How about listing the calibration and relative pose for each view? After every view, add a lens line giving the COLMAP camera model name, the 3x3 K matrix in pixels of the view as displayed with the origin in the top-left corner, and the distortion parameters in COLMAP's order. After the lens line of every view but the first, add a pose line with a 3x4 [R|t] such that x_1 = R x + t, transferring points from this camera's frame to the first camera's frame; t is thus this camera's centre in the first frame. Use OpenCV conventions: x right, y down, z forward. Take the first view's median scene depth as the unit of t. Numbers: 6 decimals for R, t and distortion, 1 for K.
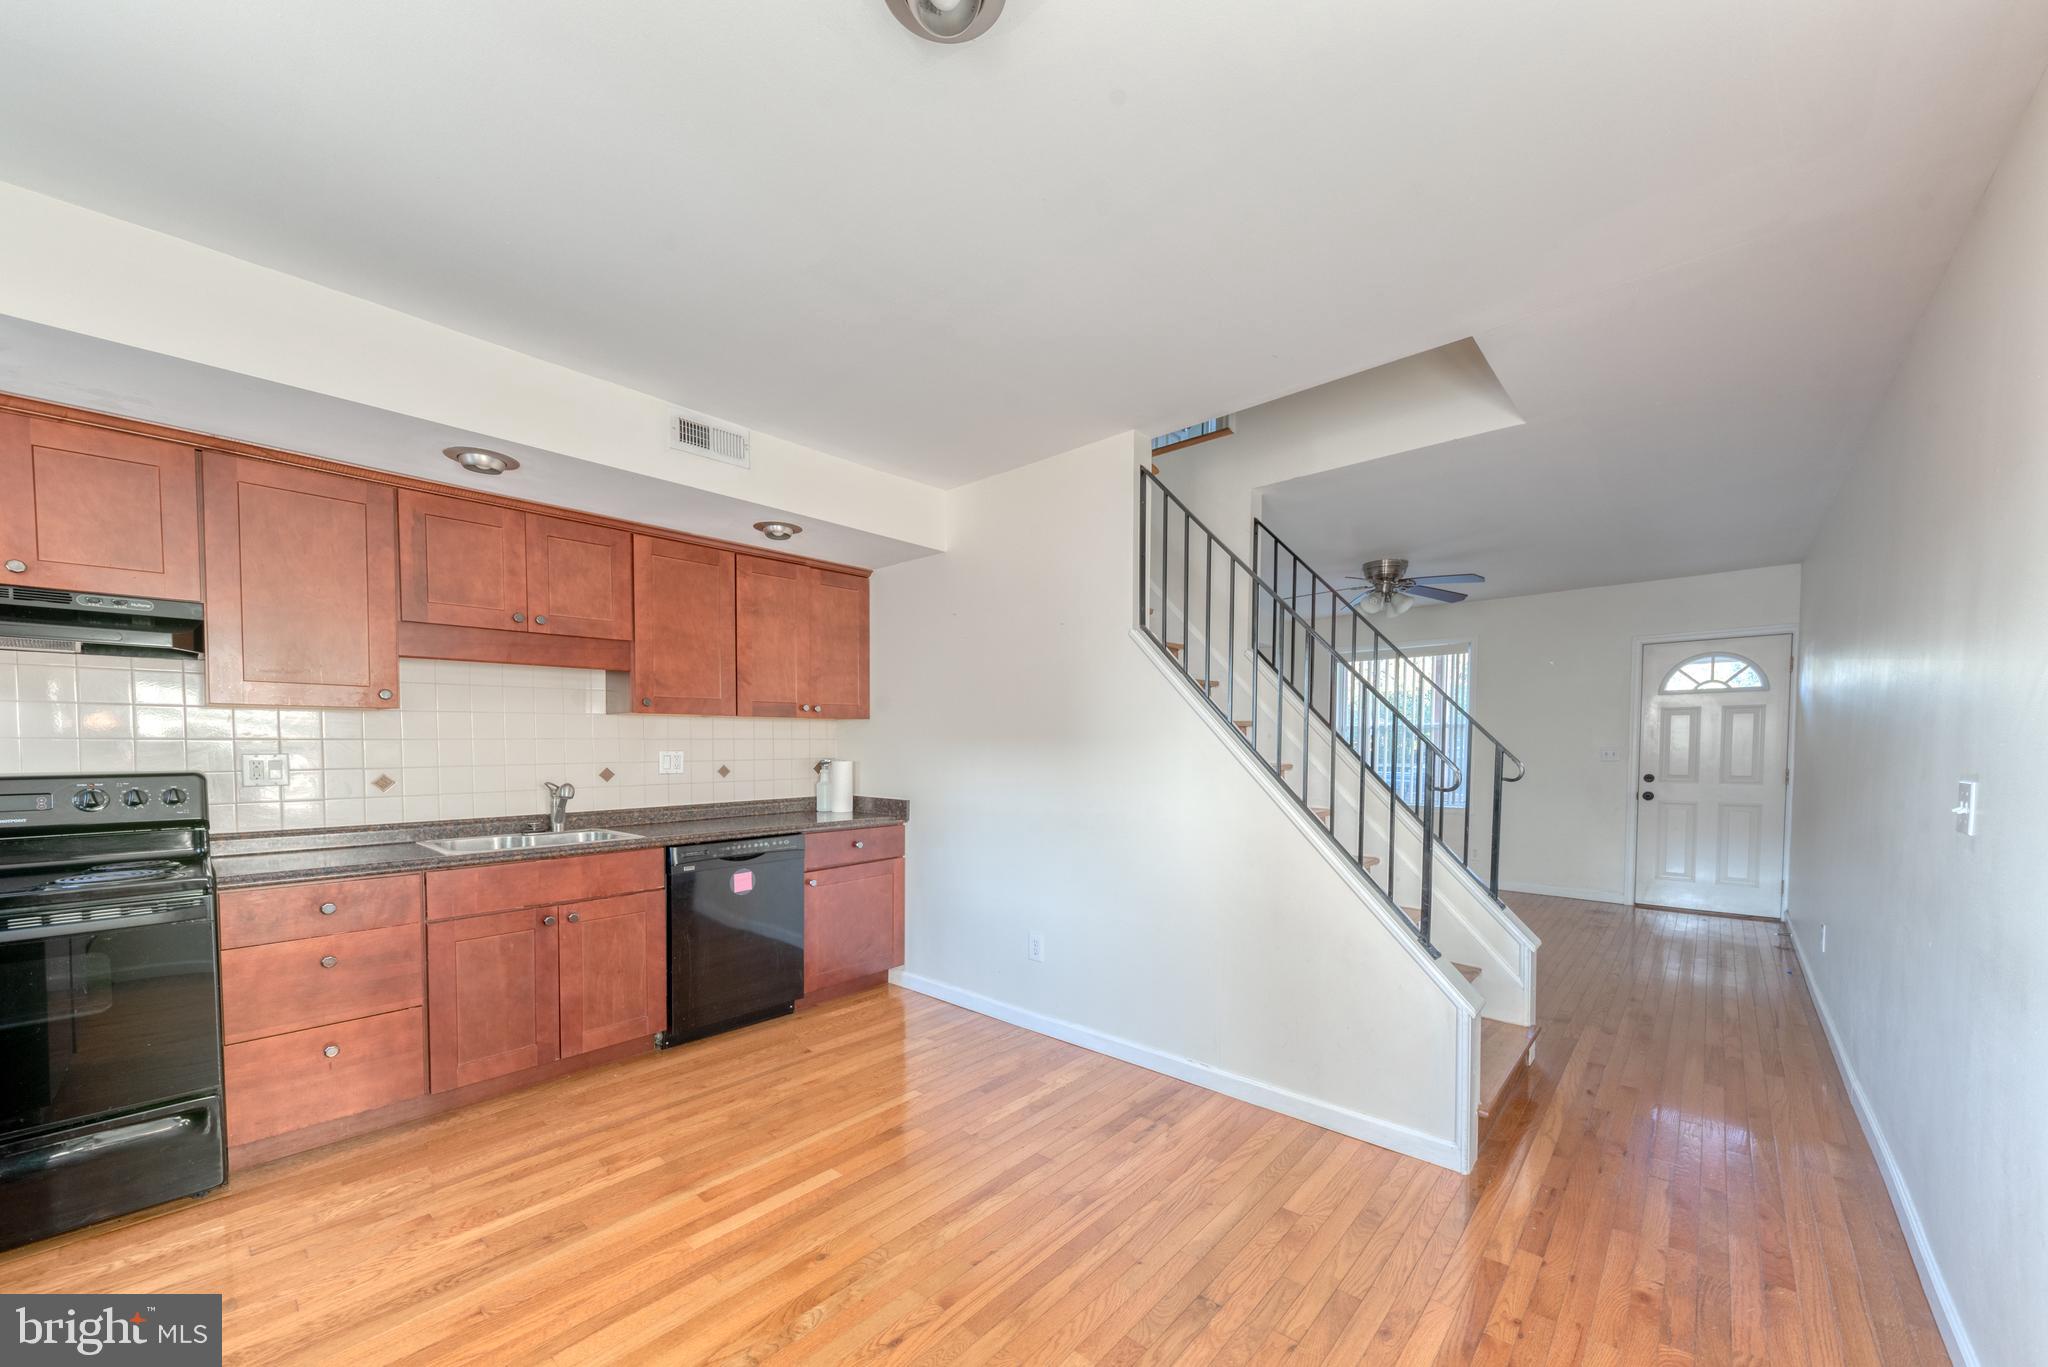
lens RADIAL K [[759.7, 0, 1022.9], [0, 759.7, 743.7], [0, 0, 1]] dist [-0.000573, -0.000096]
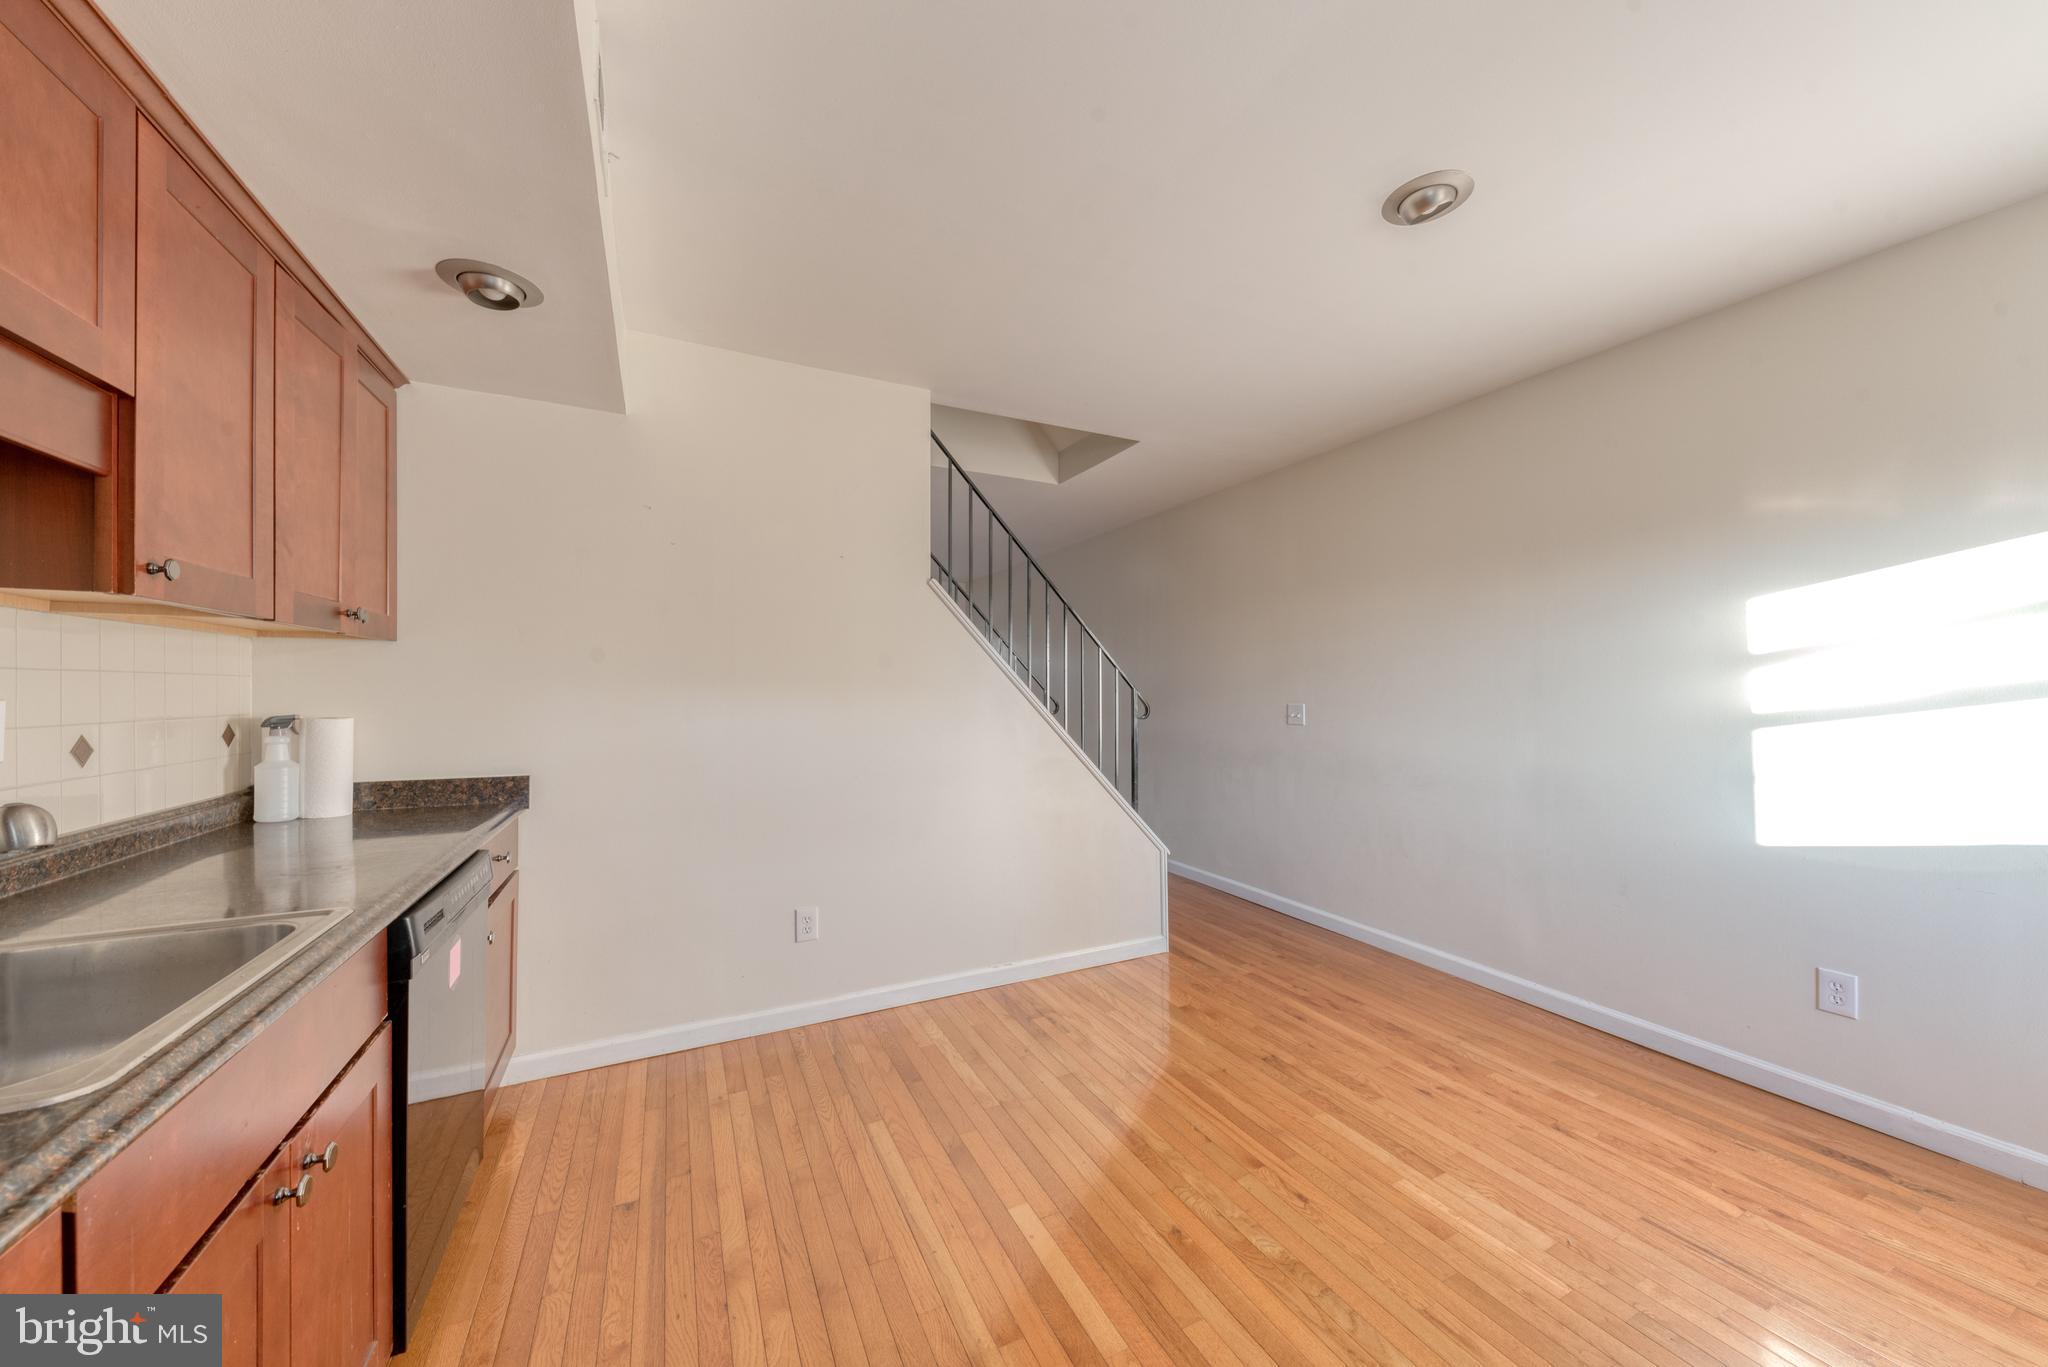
lens RADIAL K [[718.2, 0, 1024.0], [0, 718.2, 683.5], [0, 0, 1]] dist [0.000900, 0.000048]
pose [[0.362436, 0.016640, 0.931860, -0.850505], [-0.008792, 0.999857, -0.014435, 0.003372], [-0.931967, -0.002961, 0.362530, 0.614632]]
